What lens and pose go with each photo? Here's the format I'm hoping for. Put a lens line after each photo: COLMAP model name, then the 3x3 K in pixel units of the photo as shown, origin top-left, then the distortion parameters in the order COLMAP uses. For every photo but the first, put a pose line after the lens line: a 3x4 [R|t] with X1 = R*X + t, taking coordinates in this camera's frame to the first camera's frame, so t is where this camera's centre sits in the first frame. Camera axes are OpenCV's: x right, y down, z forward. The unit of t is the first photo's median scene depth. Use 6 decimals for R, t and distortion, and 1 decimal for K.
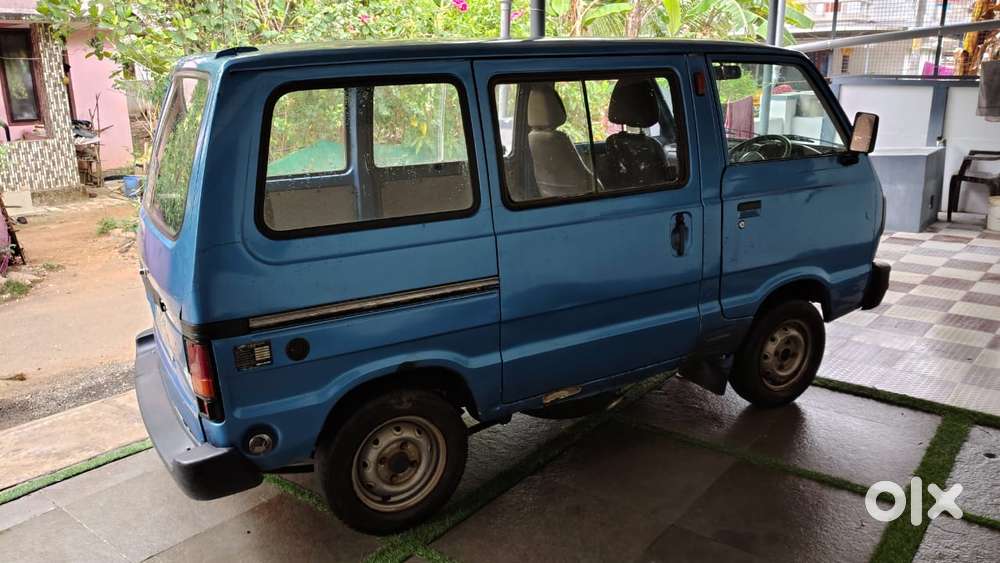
lens RADIAL K [[757.6, 0, 499.7], [0, 757.6, 271.1], [0, 0, 1]] dist [0.025460, -0.064110]
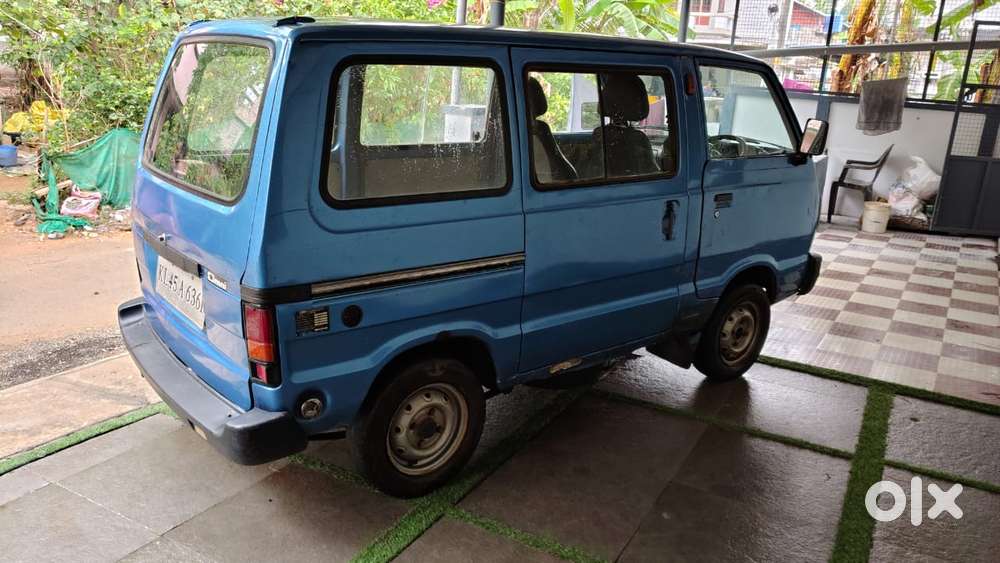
lens RADIAL K [[757.6, 0, 501.1], [0, 757.6, 271.4], [0, 0, 1]] dist [0.025460, -0.064110]
pose [[0.983490, 0.023463, 0.179436, -0.202203], [-0.025283, 0.999649, 0.007862, 0.023281], [-0.179189, -0.012269, 0.983738, -0.037778]]
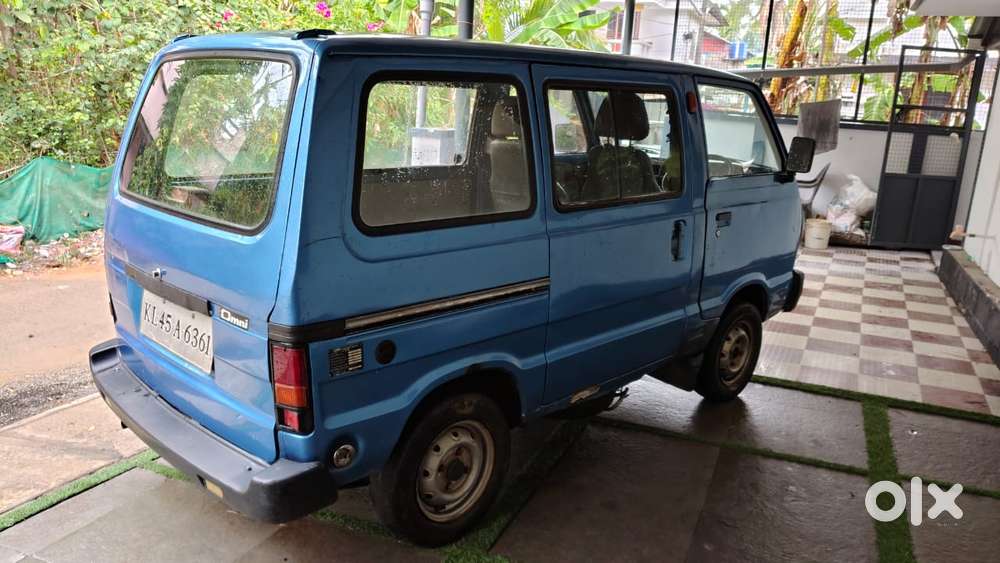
lens RADIAL K [[757.6, 0, 500.1], [0, 757.6, 272.6], [0, 0, 1]] dist [0.025460, -0.064110]
pose [[0.959082, 0.001526, 0.283125, -0.316807], [0.005666, 0.999682, -0.024581, 0.022378], [-0.283072, 0.025179, 0.958768, 0.042294]]
